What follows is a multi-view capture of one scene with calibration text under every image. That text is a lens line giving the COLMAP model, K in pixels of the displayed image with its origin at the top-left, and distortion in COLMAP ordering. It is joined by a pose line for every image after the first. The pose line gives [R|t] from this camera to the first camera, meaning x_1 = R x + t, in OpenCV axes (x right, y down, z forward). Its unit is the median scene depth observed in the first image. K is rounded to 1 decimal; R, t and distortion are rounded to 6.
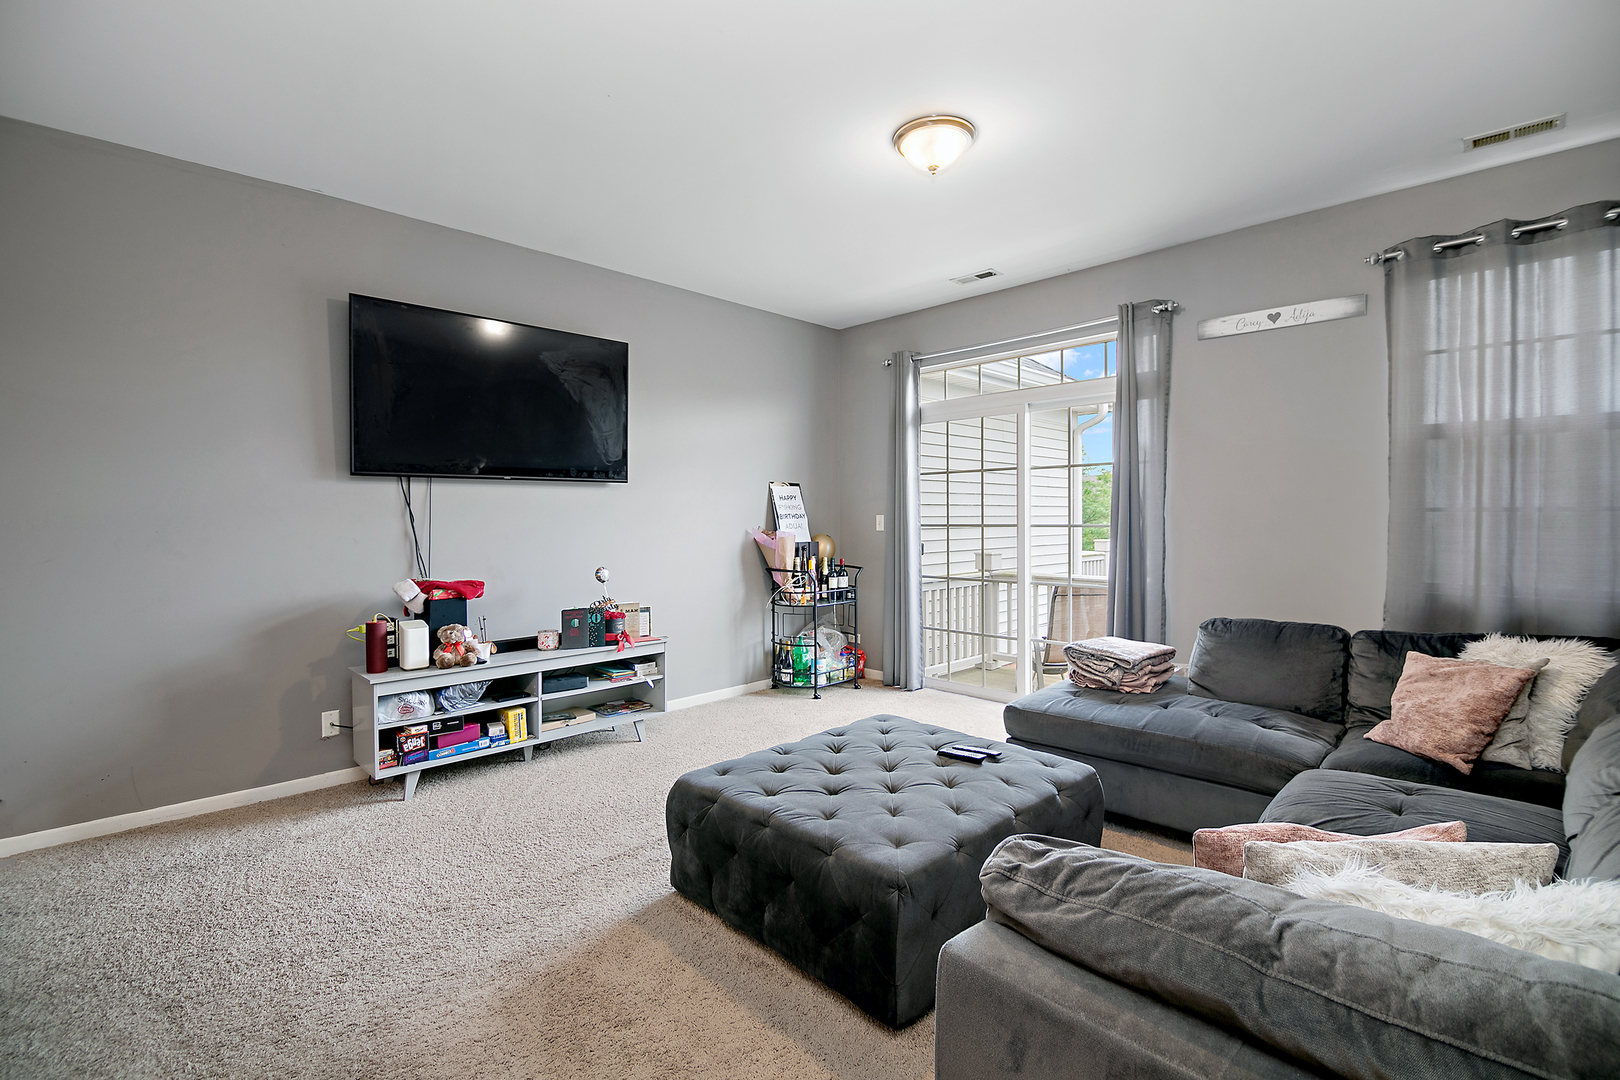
lens RADIAL K [[736.9, 0, 813.0], [0, 736.9, 528.7], [0, 0, 1]] dist [-0.000468, -0.000130]
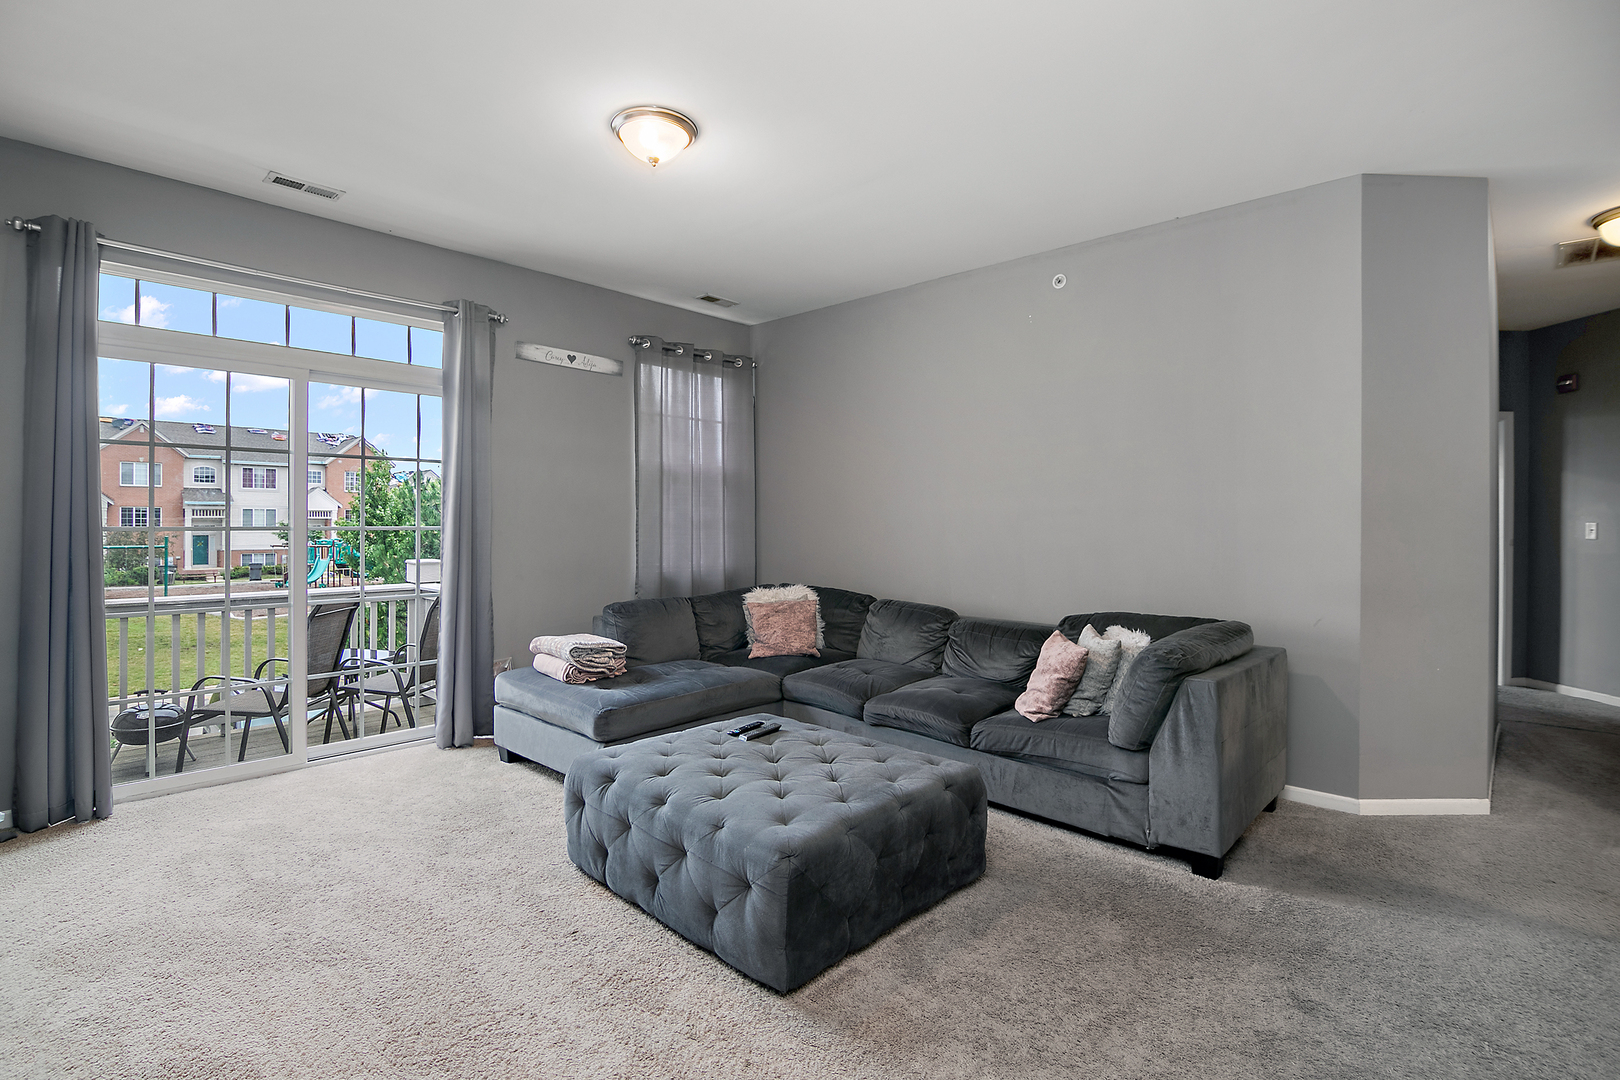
lens RADIAL K [[736.9, 0, 813.3], [0, 736.9, 532.7], [0, 0, 1]] dist [-0.000468, -0.000130]
pose [[-0.016299, -0.010133, 0.999816, -0.614910], [0.006152, 0.999929, 0.010234, -0.006199], [-0.999848, 0.006317, -0.016236, 0.620512]]
